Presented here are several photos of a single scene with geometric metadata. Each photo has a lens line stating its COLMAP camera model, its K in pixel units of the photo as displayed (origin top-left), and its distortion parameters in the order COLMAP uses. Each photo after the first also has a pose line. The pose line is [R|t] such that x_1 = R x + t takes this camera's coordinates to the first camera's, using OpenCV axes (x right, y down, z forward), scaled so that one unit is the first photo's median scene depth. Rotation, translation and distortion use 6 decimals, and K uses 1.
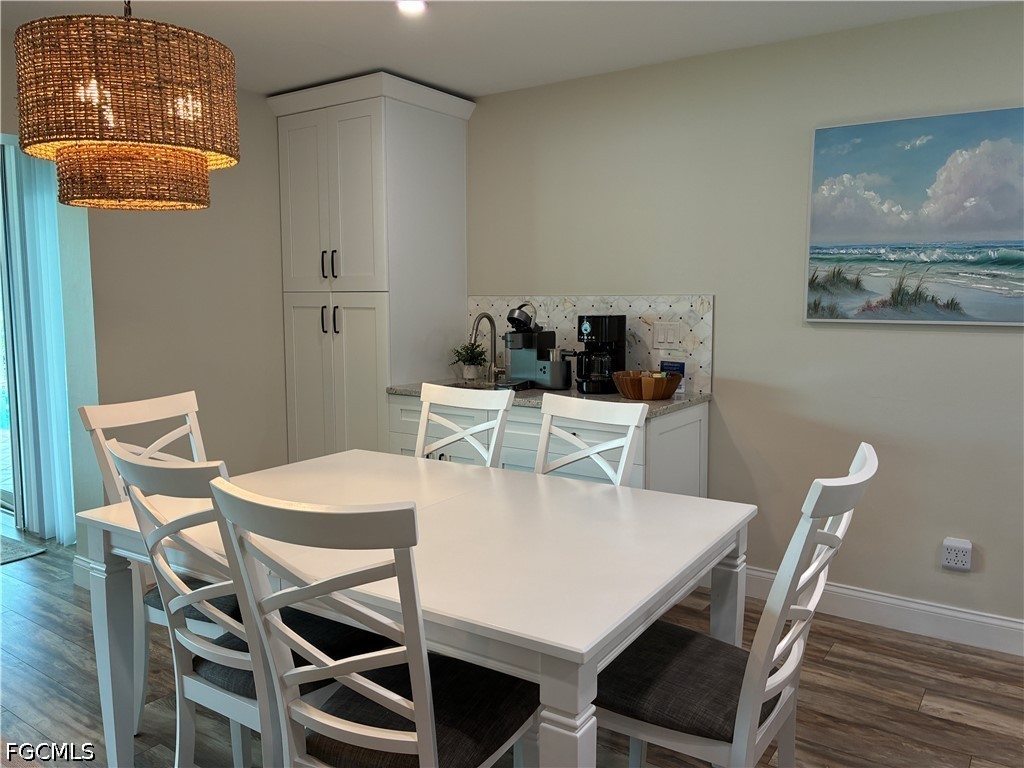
lens RADIAL K [[787.8, 0, 497.1], [0, 787.8, 367.3], [0, 0, 1]] dist [0.044091, -0.058123]
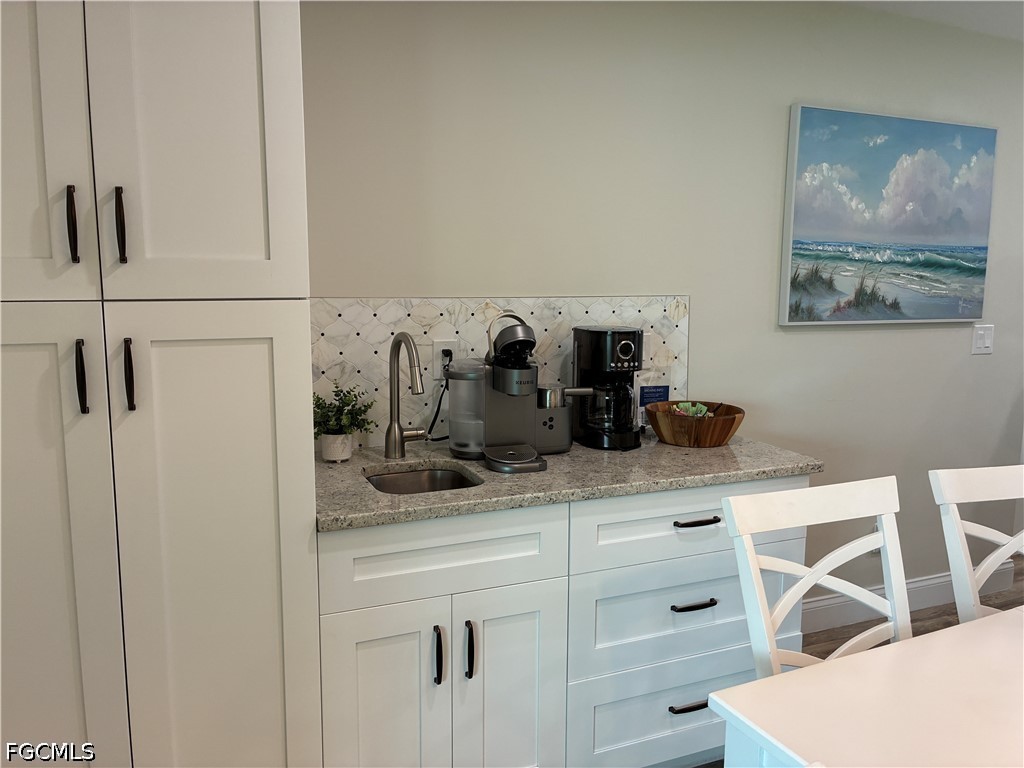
lens RADIAL K [[773.6, 0, 508.2], [0, 773.6, 379.6], [0, 0, 1]] dist [0.048930, -0.070063]
pose [[0.531325, -0.111569, 0.839789, -0.539566], [0.069781, 0.993685, 0.087865, -0.100325], [-0.844289, 0.011916, 0.535755, 0.835322]]
